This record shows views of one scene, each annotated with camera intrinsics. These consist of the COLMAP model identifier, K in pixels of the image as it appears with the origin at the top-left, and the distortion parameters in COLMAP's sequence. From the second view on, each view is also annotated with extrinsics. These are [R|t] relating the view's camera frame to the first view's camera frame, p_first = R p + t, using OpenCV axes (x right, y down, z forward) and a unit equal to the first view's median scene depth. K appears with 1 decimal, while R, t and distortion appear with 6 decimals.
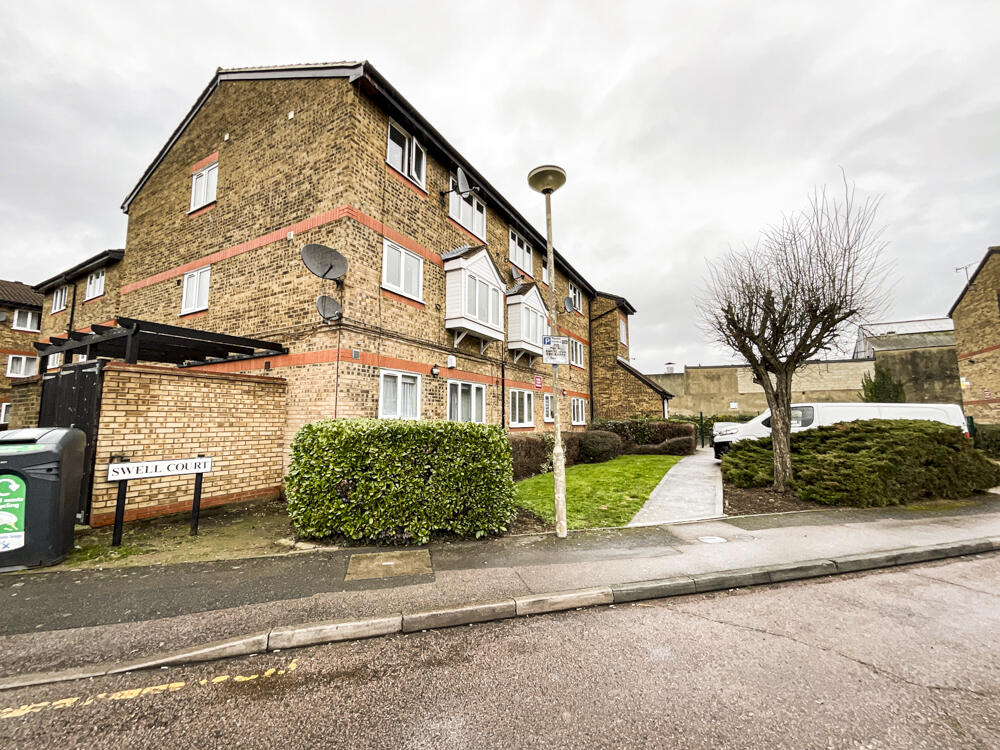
lens RADIAL K [[405.5, 0, 497.8], [0, 405.5, 372.7], [0, 0, 1]] dist [0.001353, 0.001300]
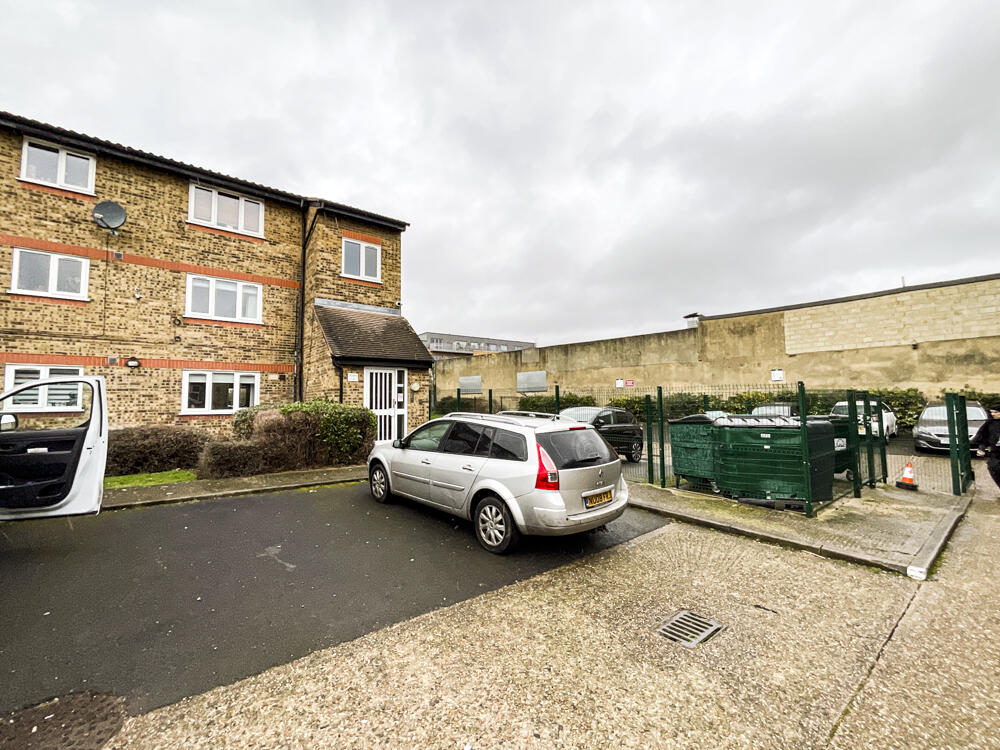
lens RADIAL K [[405.5, 0, 495.1], [0, 405.5, 374.3], [0, 0, 1]] dist [0.001353, 0.001300]
pose [[0.912018, -0.031449, -0.408944, 2.112210], [0.052615, 0.997789, 0.040609, 0.155831], [0.406762, -0.058553, 0.911656, 1.375592]]
